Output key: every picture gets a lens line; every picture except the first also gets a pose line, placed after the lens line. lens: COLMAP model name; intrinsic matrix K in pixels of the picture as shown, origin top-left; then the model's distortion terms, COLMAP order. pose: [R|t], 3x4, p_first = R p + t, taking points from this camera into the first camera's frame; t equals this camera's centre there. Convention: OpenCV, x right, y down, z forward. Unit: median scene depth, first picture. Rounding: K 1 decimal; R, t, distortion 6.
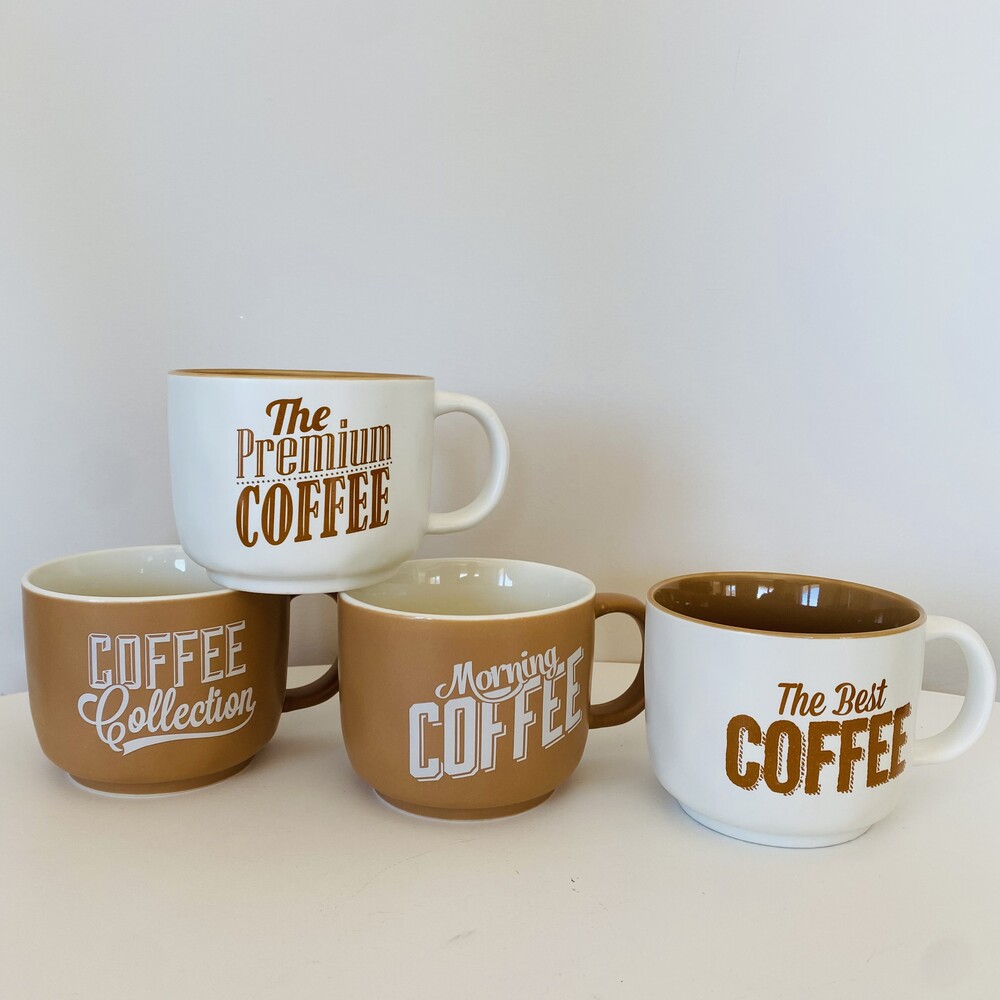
lens RADIAL K [[1050.8, 0, 500.0], [0, 1050.8, 500.0], [0, 0, 1]] dist [0.147390, -0.004010]
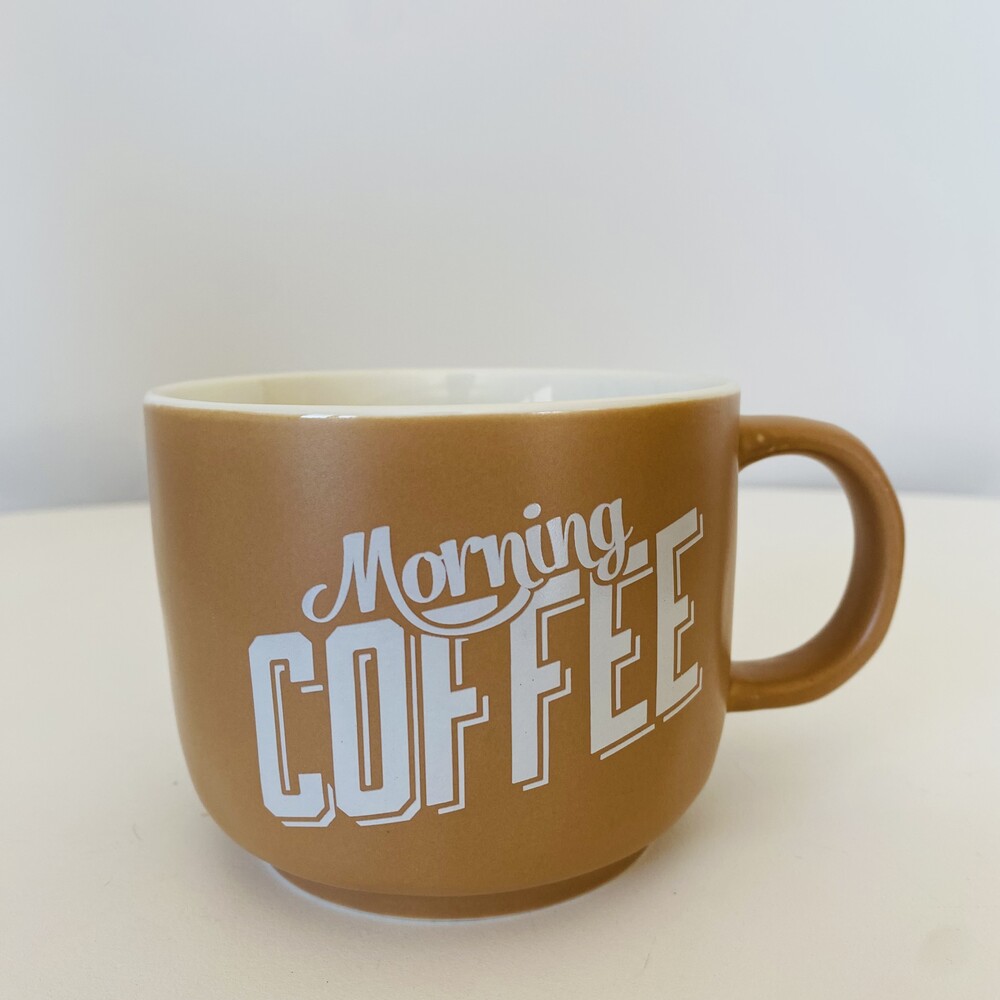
lens RADIAL K [[1050.8, 0, 500.0], [0, 1050.8, 500.0], [0, 0, 1]] dist [0.147390, -0.004010]
pose [[0.984954, -0.000388, -0.172815, 0.075007], [0.004969, 0.999648, 0.026077, 0.128889], [0.172744, -0.026544, 0.984609, 0.611237]]
